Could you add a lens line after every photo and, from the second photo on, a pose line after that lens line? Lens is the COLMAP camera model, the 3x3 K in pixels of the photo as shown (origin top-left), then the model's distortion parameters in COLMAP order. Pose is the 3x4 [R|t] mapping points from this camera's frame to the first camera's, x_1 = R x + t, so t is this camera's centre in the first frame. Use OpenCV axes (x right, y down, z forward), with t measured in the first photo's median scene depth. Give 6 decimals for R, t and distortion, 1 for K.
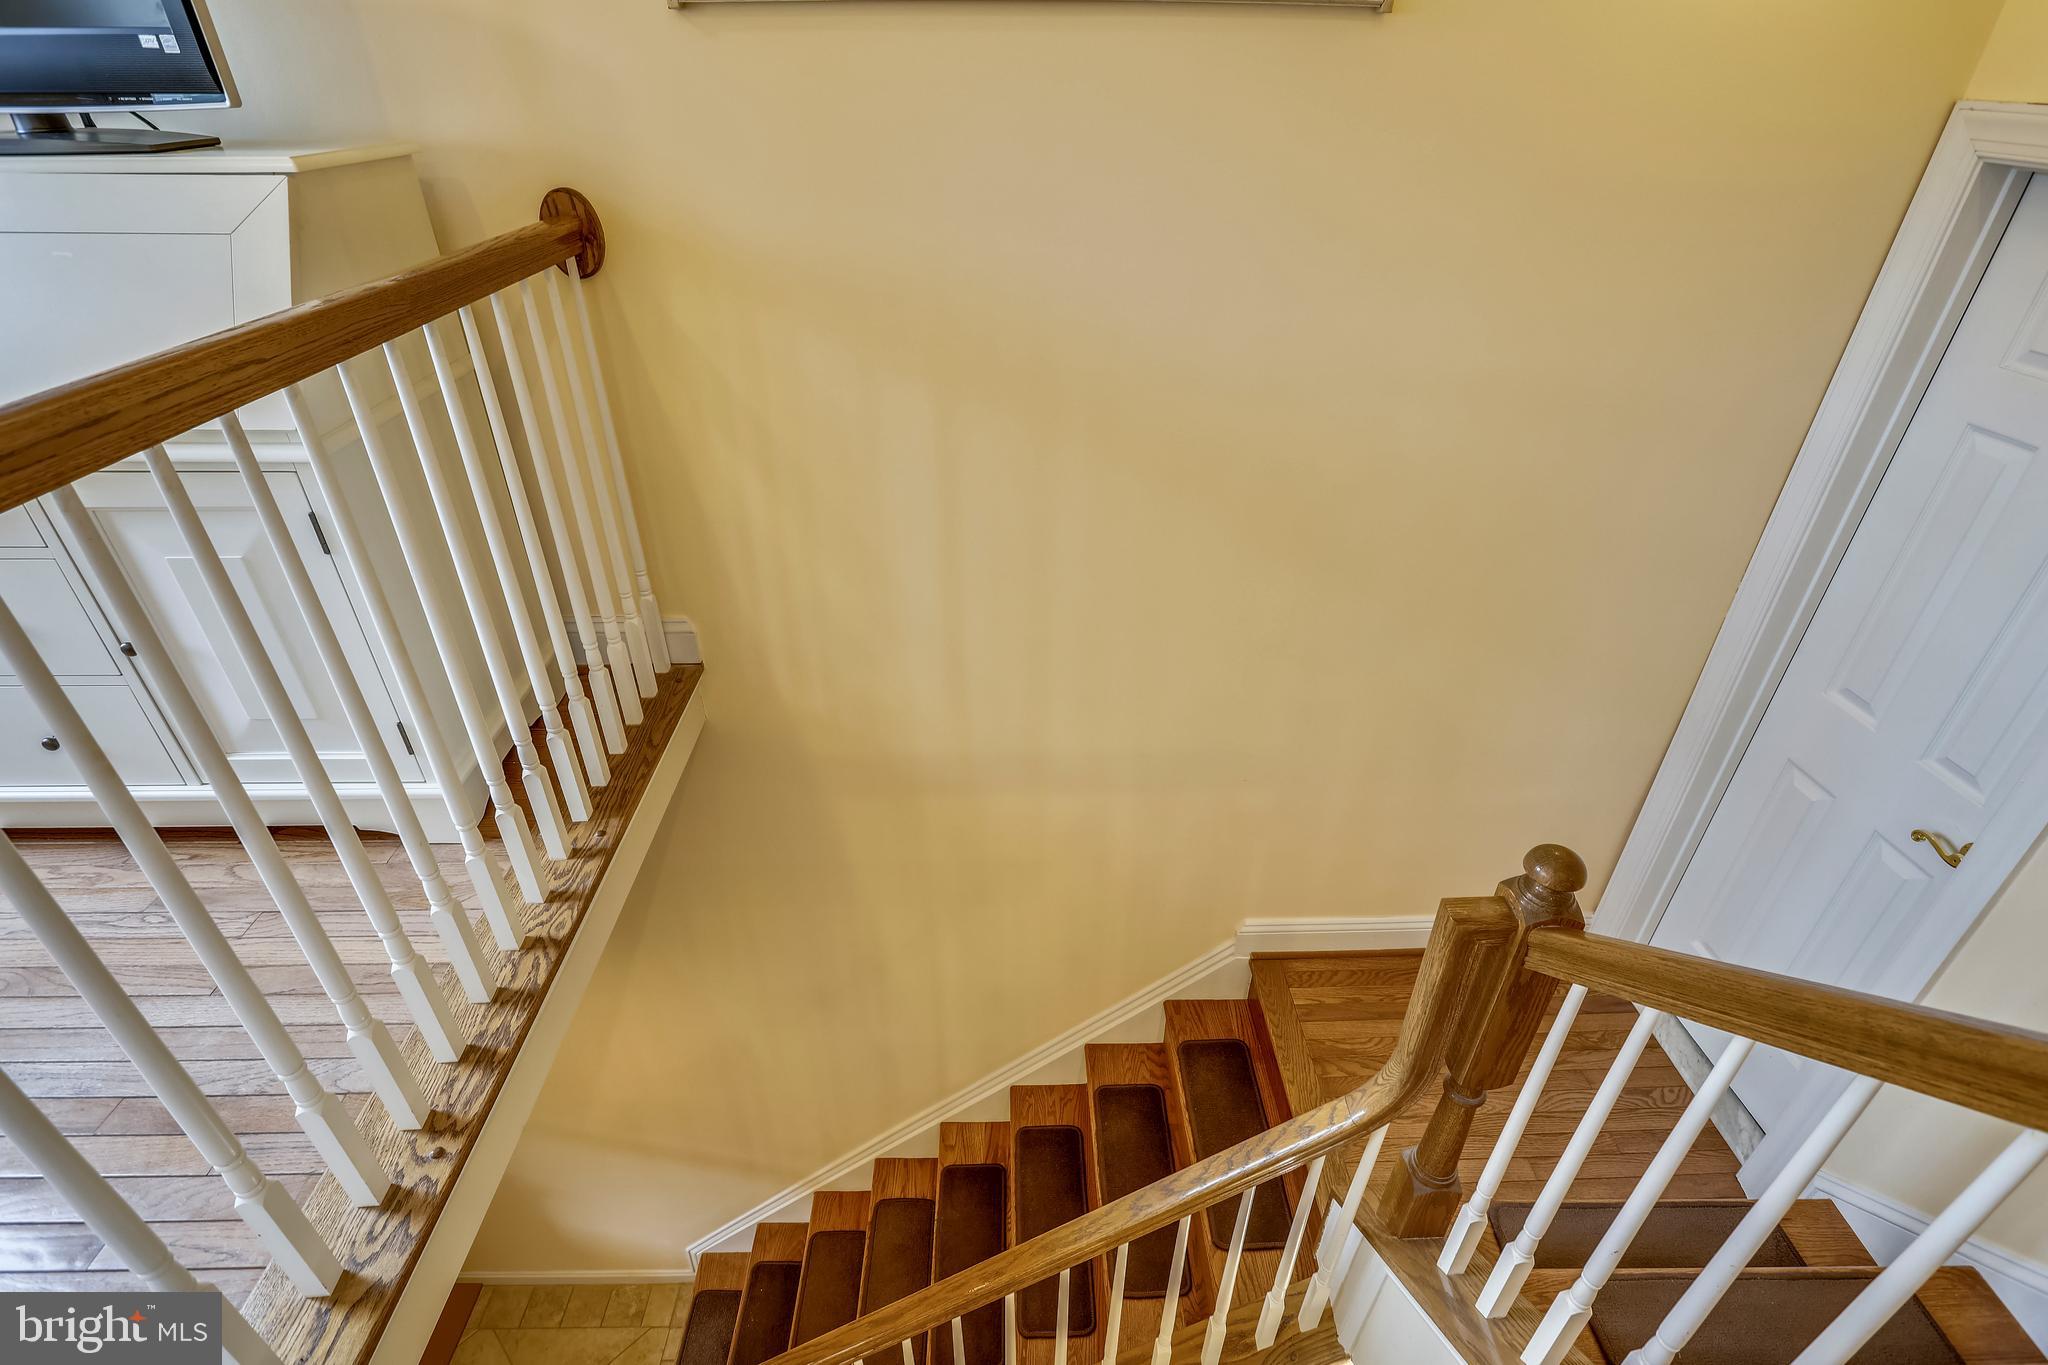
lens RADIAL K [[988.5, 0, 1035.4], [0, 988.5, 681.8], [0, 0, 1]] dist [-0.015018, 0.000683]
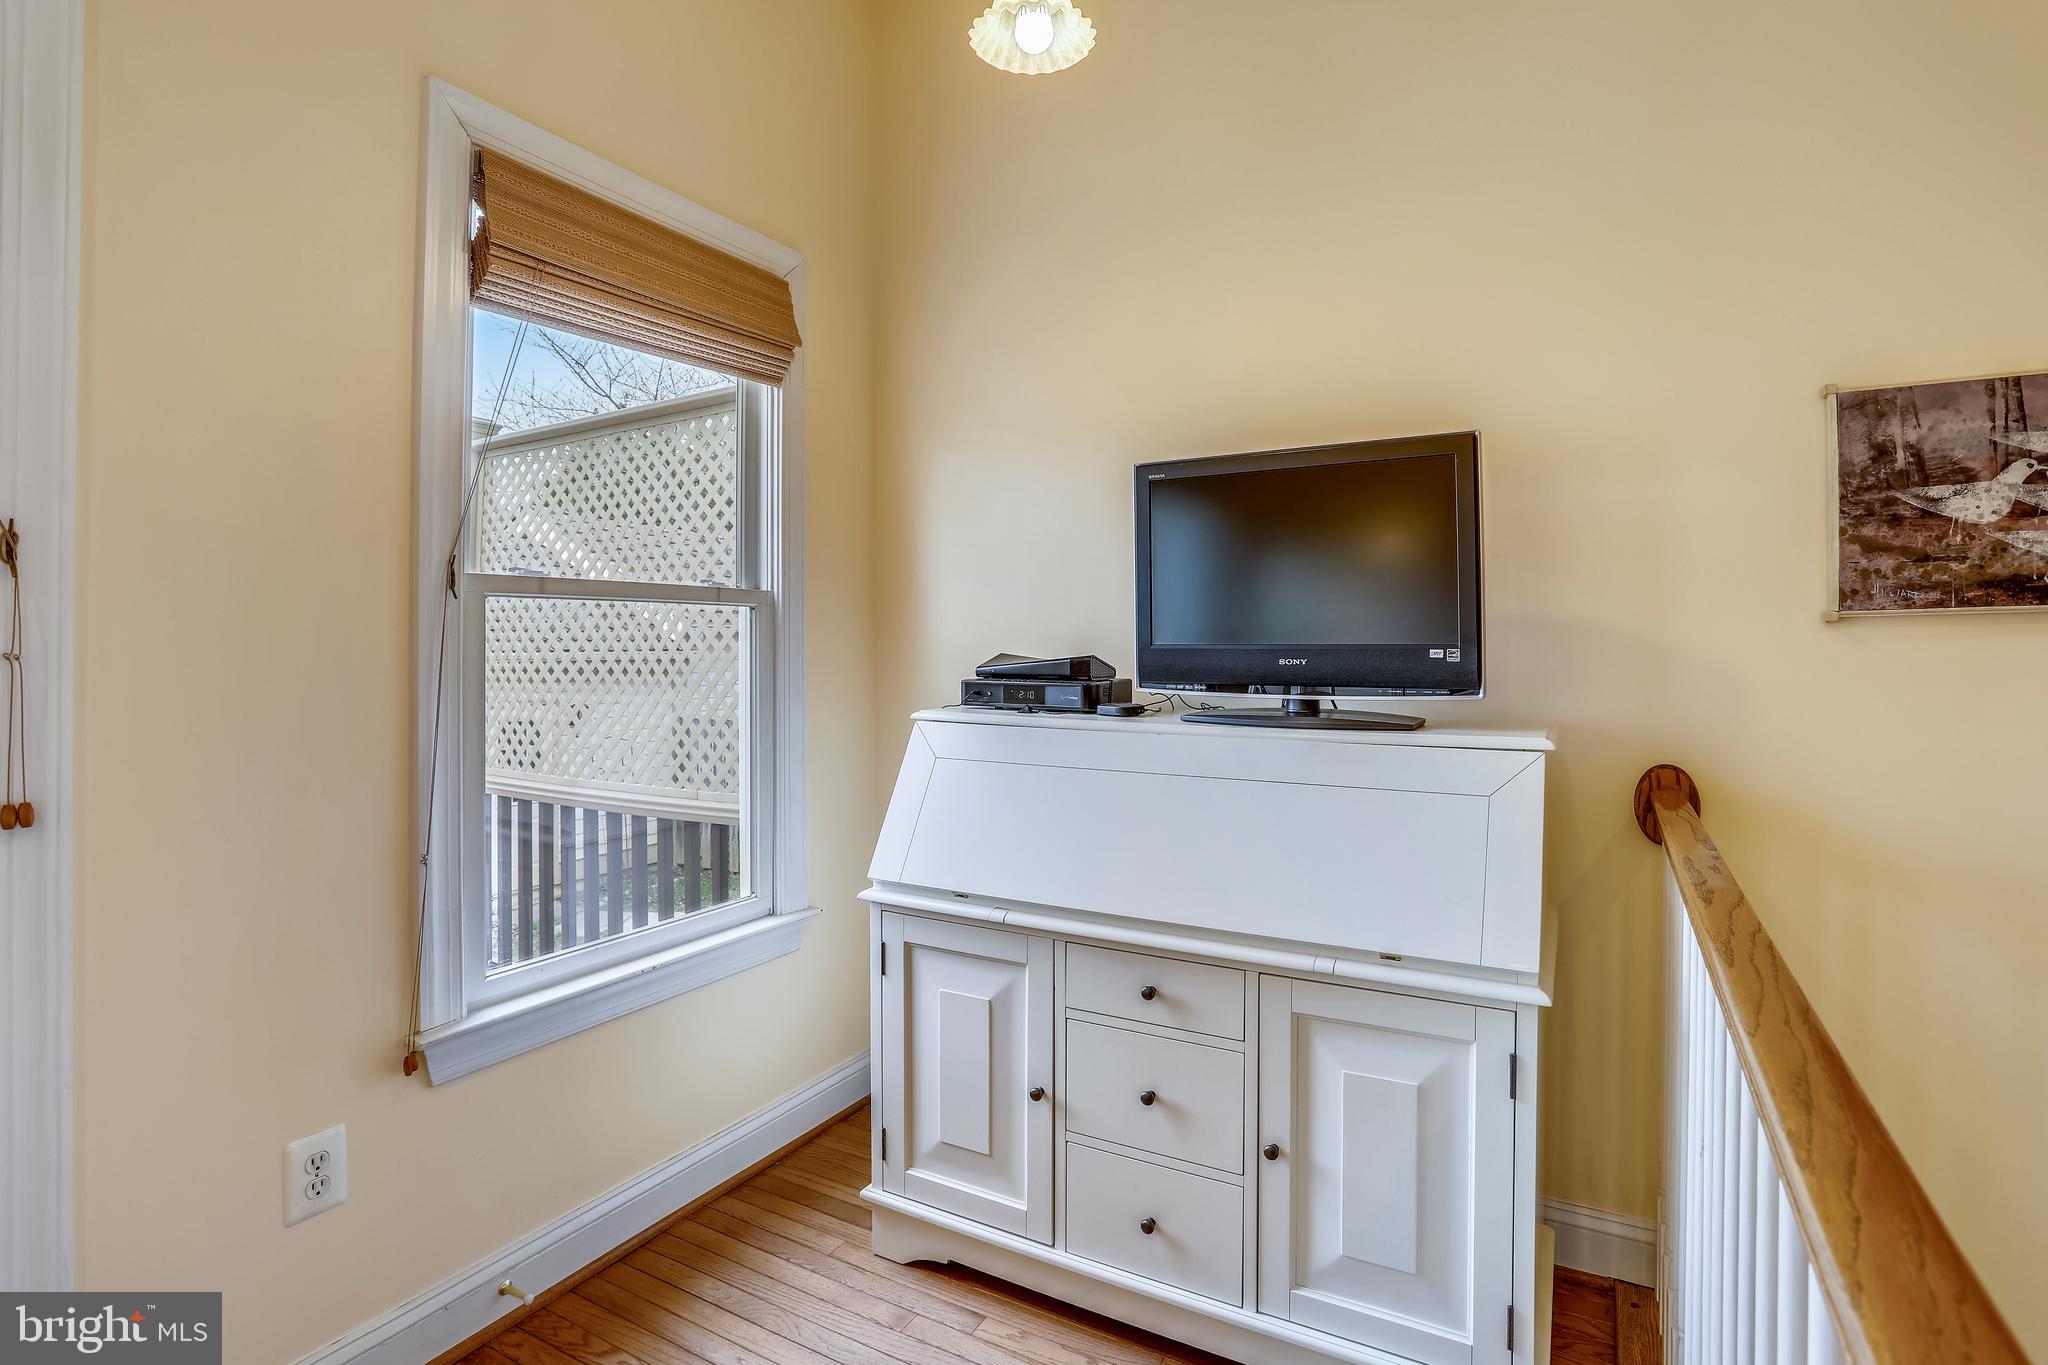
lens RADIAL K [[988.5, 0, 1035.4], [0, 988.5, 681.8], [0, 0, 1]] dist [-0.015018, 0.000683]
pose [[0.872649, -0.000862, -0.488346, -0.697269], [-0.246371, 0.862634, -0.441775, 0.065997], [0.421645, 0.505829, 0.752564, -0.161047]]
